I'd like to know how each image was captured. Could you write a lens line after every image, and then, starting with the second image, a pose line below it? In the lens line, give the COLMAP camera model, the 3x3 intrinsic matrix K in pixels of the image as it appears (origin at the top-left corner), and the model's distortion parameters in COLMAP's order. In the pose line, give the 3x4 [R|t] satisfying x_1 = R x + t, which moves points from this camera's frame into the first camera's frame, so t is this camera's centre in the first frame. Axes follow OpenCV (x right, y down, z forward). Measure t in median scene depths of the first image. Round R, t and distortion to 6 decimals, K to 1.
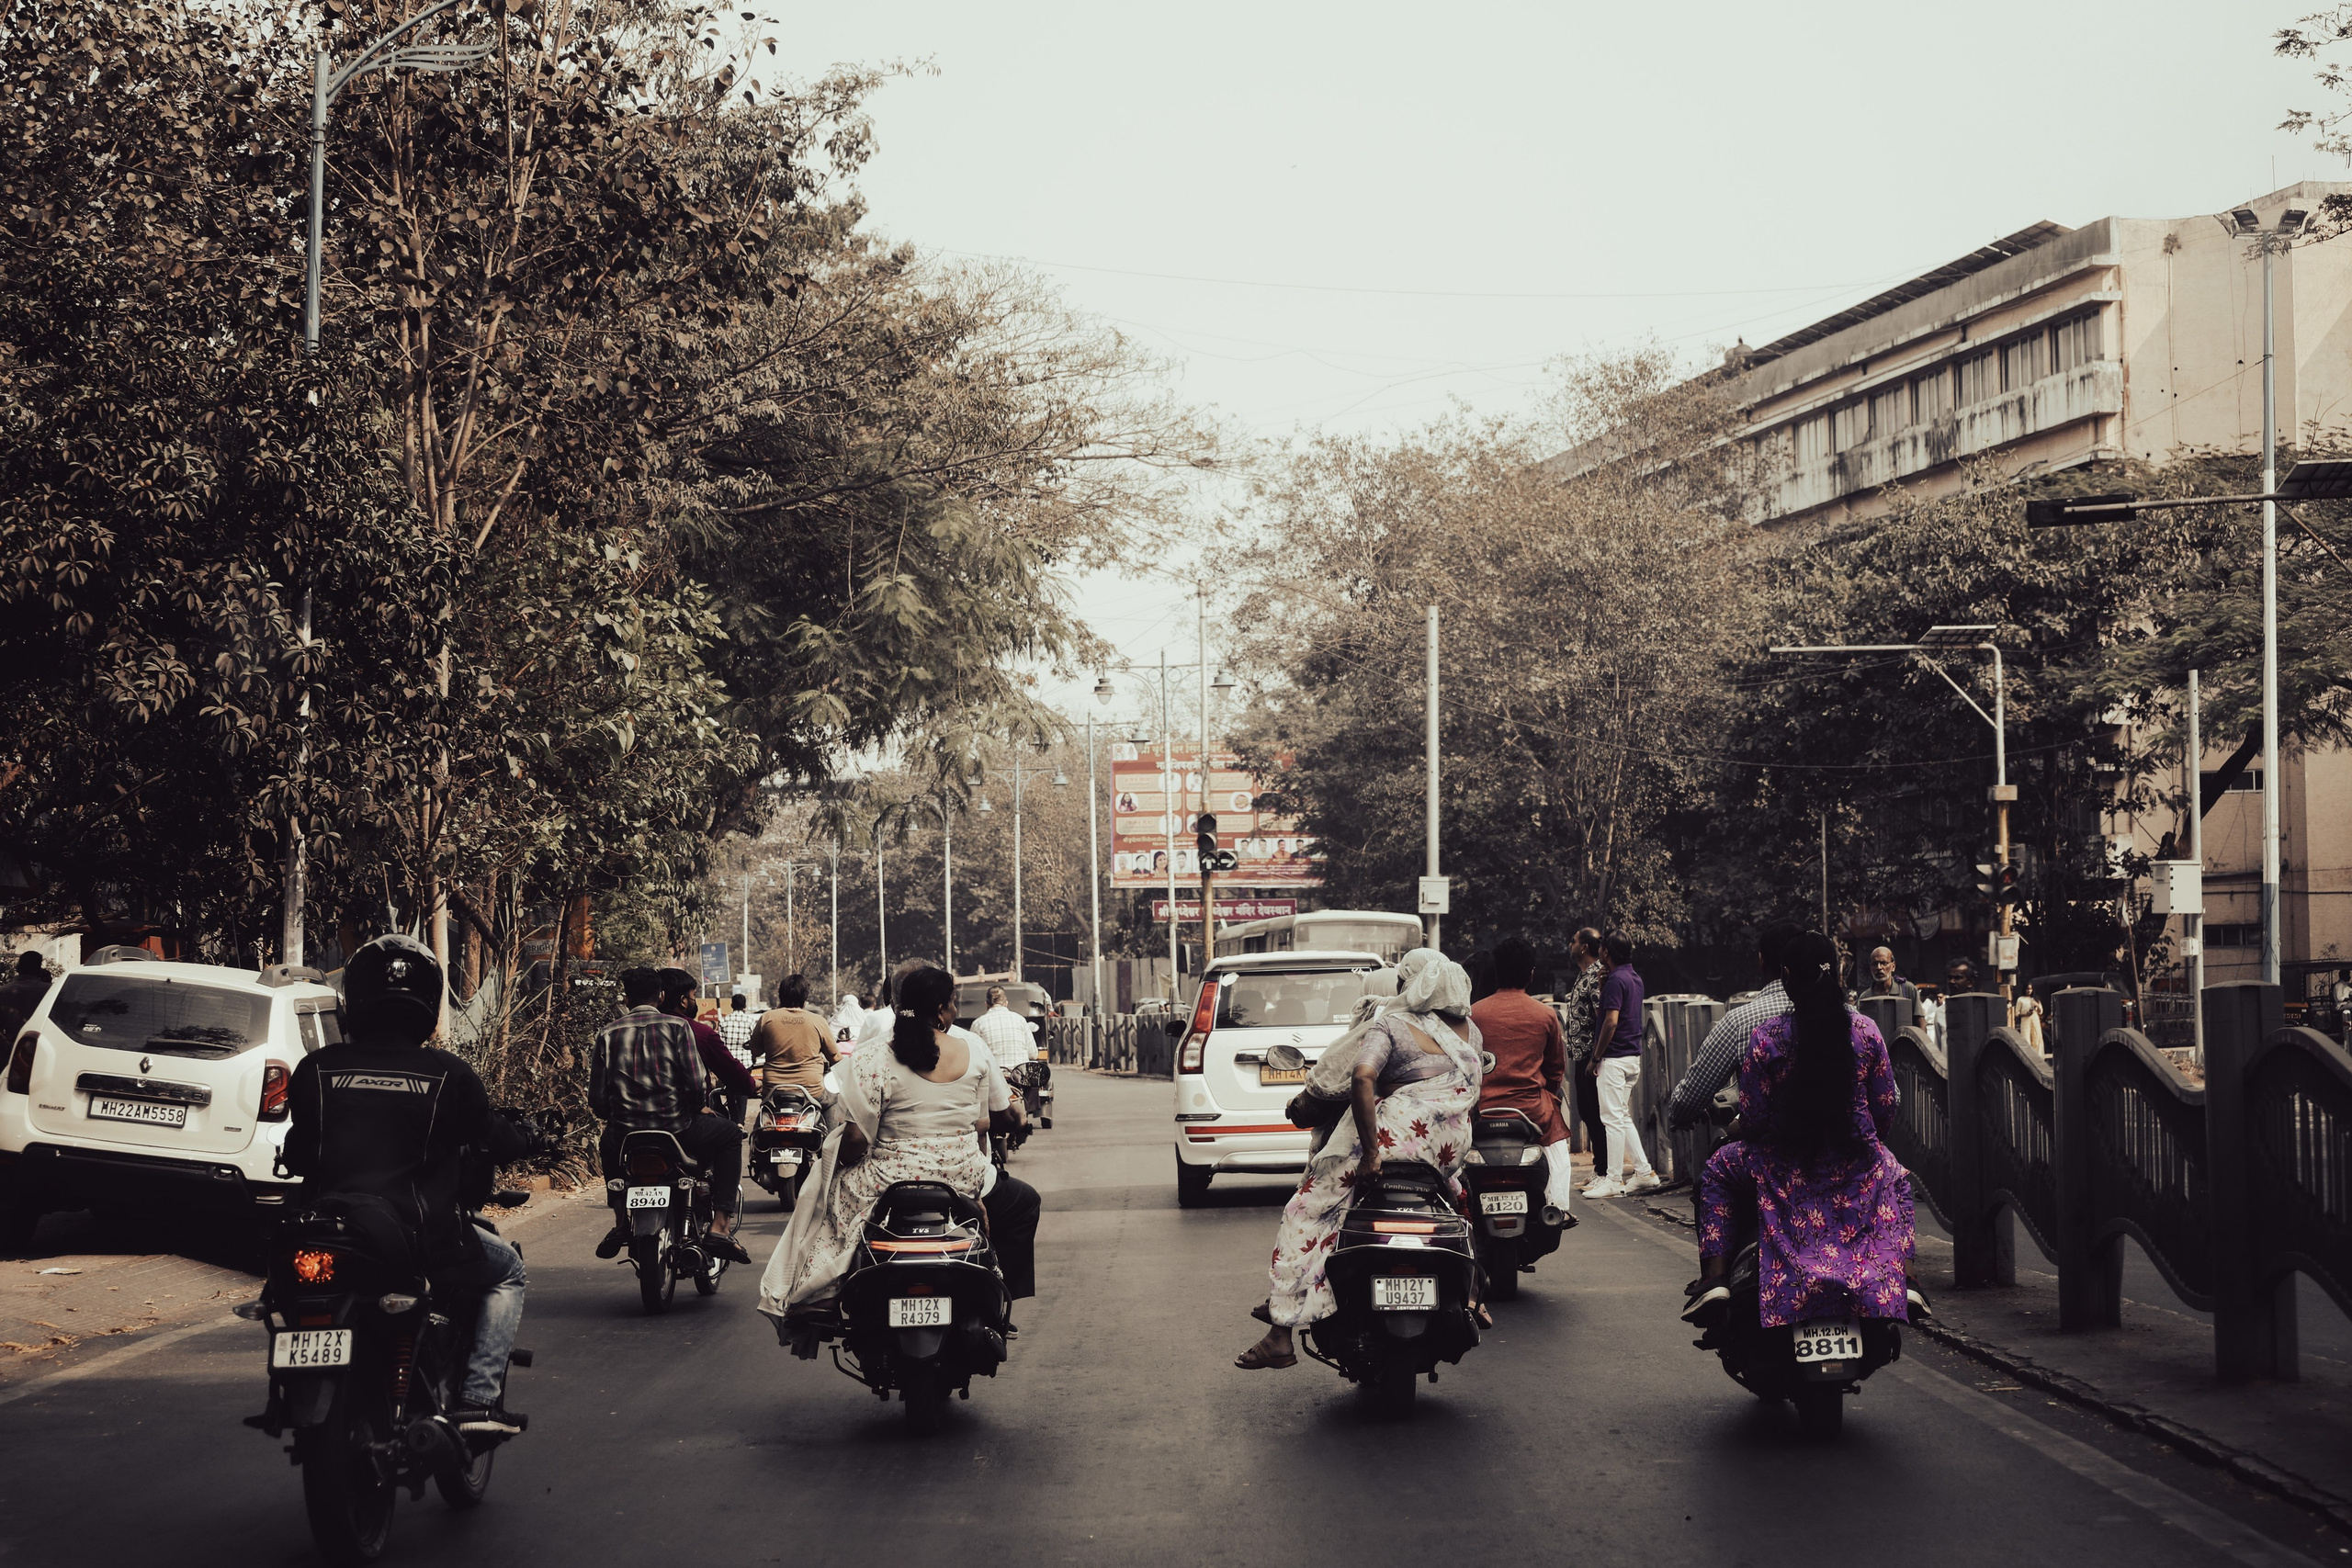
lens RADIAL K [[4841.9, 0, 1178.2], [0, 4841.9, 781.8], [0, 0, 1]] dist [-0.317542, 0.000000]
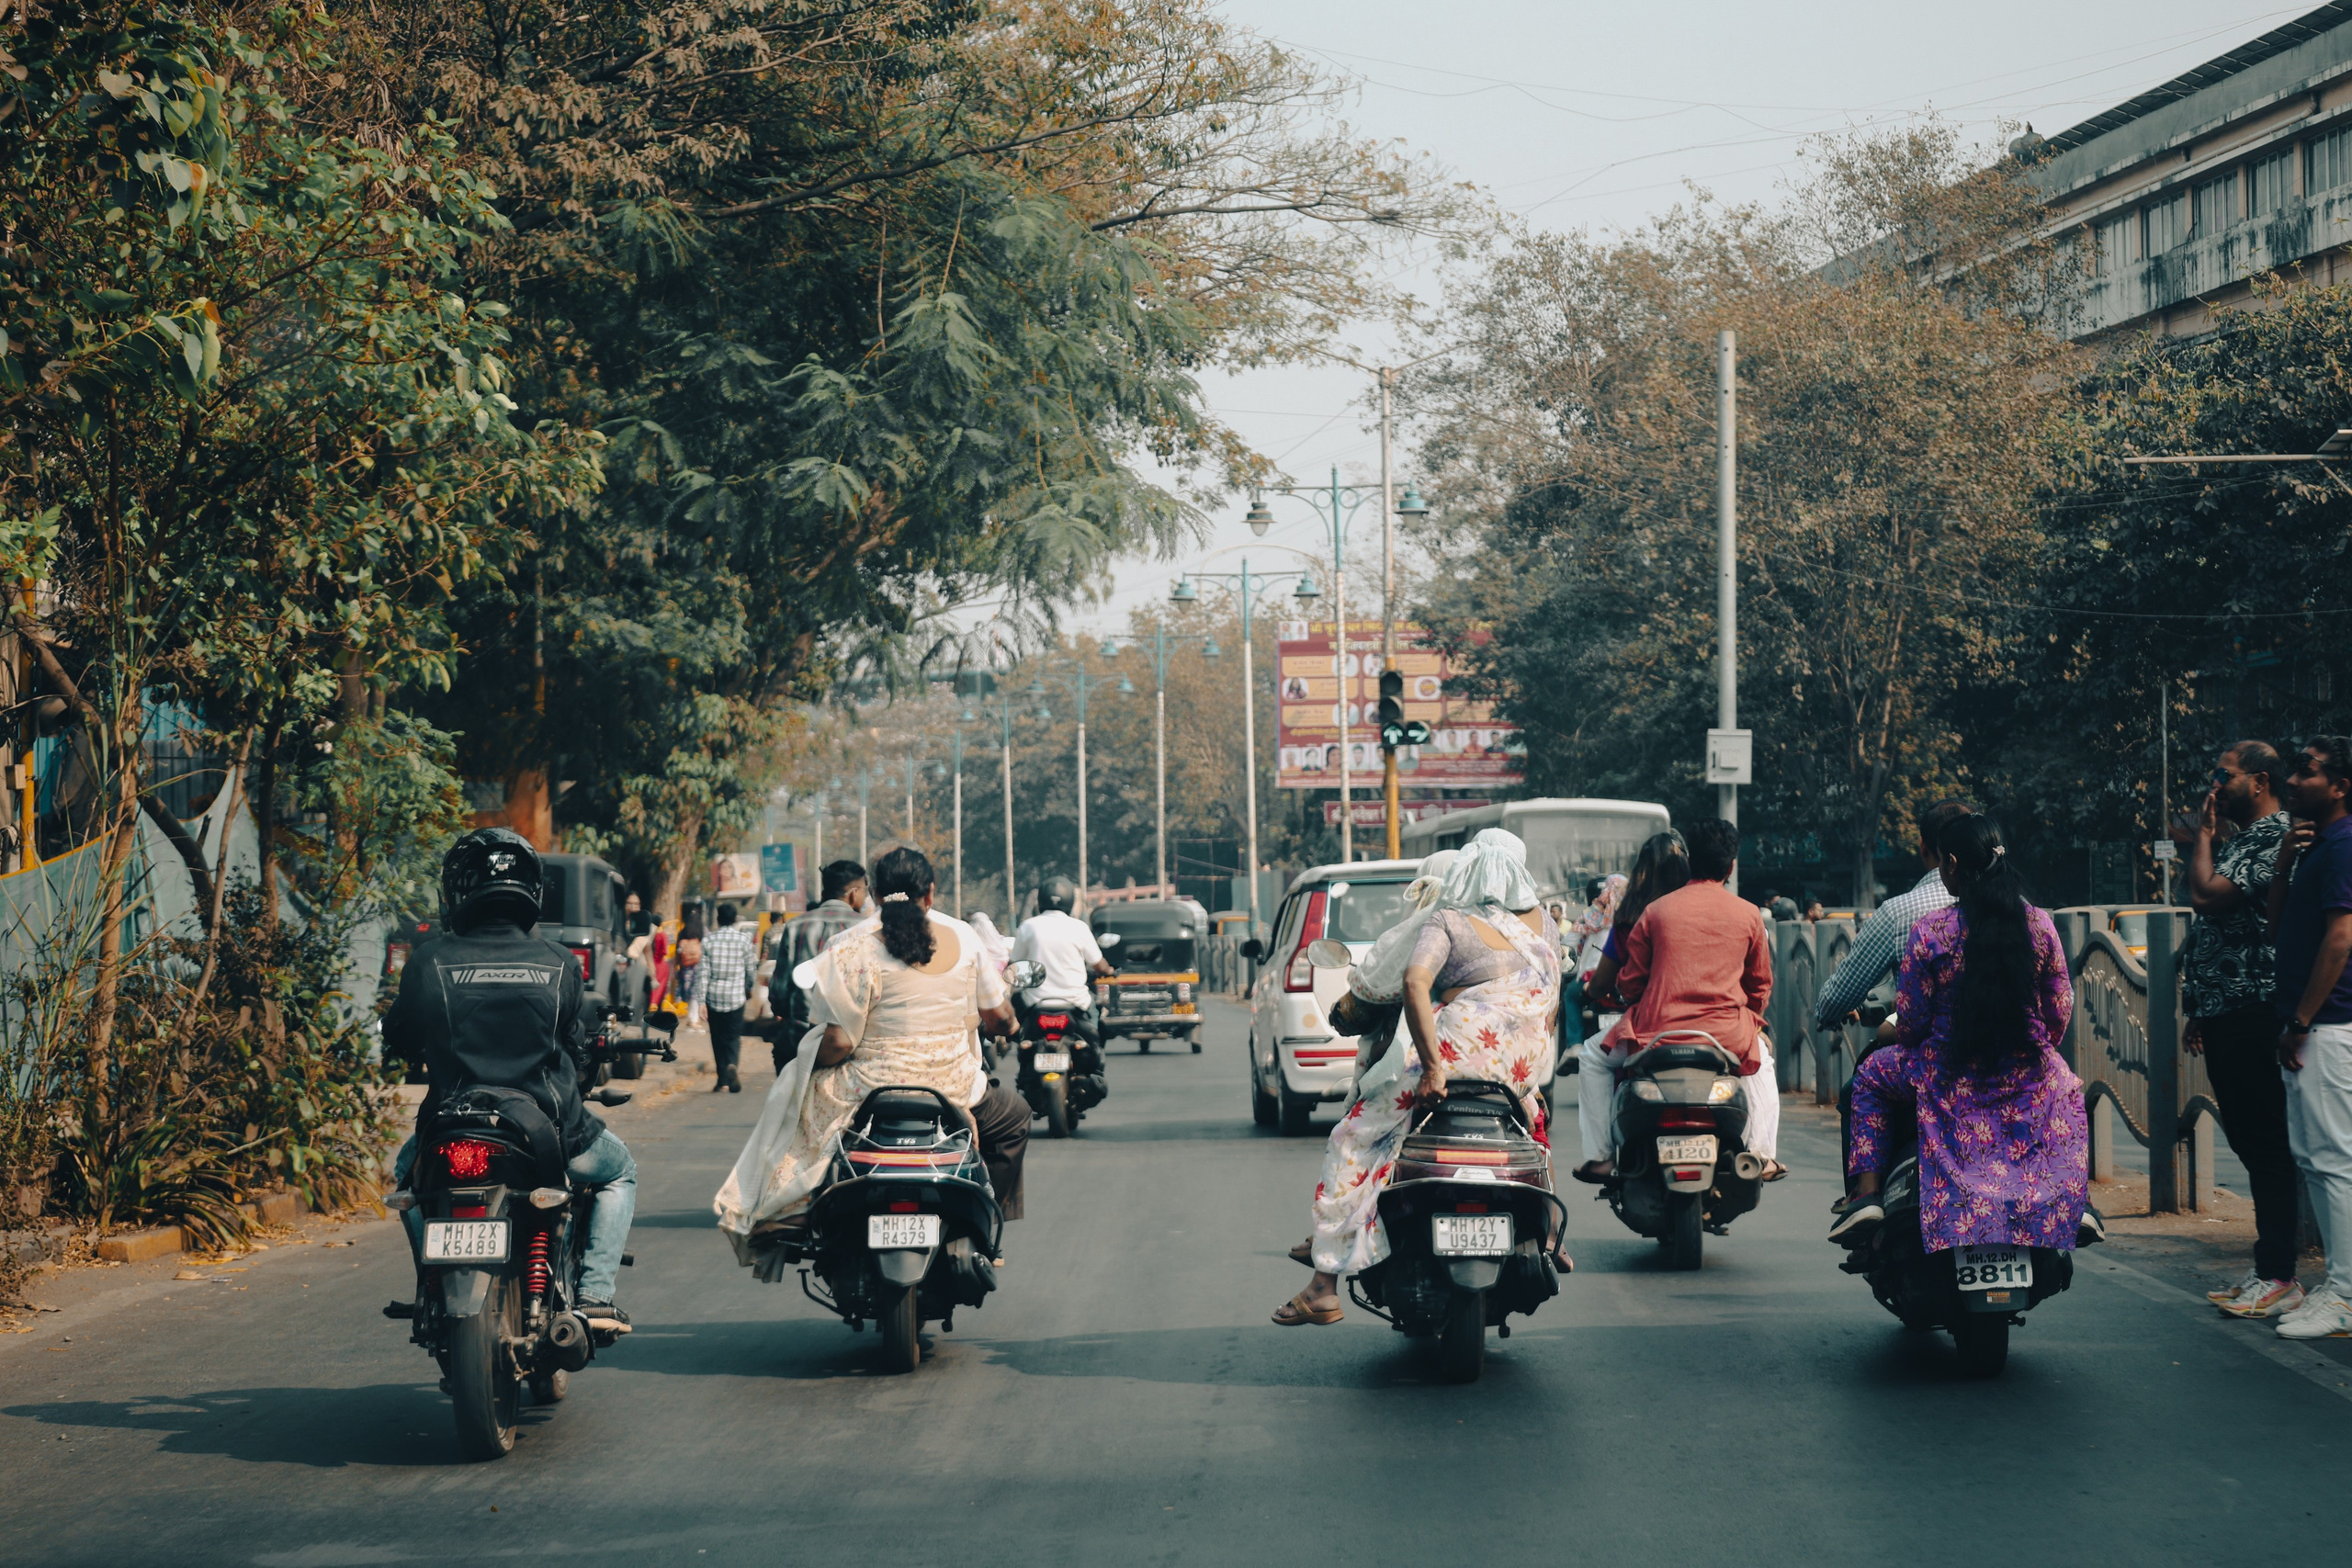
lens RADIAL K [[4541.1, 0, 1173.1], [0, 4541.1, 790.5], [0, 0, 1]] dist [-0.063386, 0.000000]
pose [[0.999188, 0.000551, -0.040277, 0.000380], [0.000103, 0.999868, 0.016243, 0.011108], [0.040281, -0.016234, 0.999057, 0.224716]]
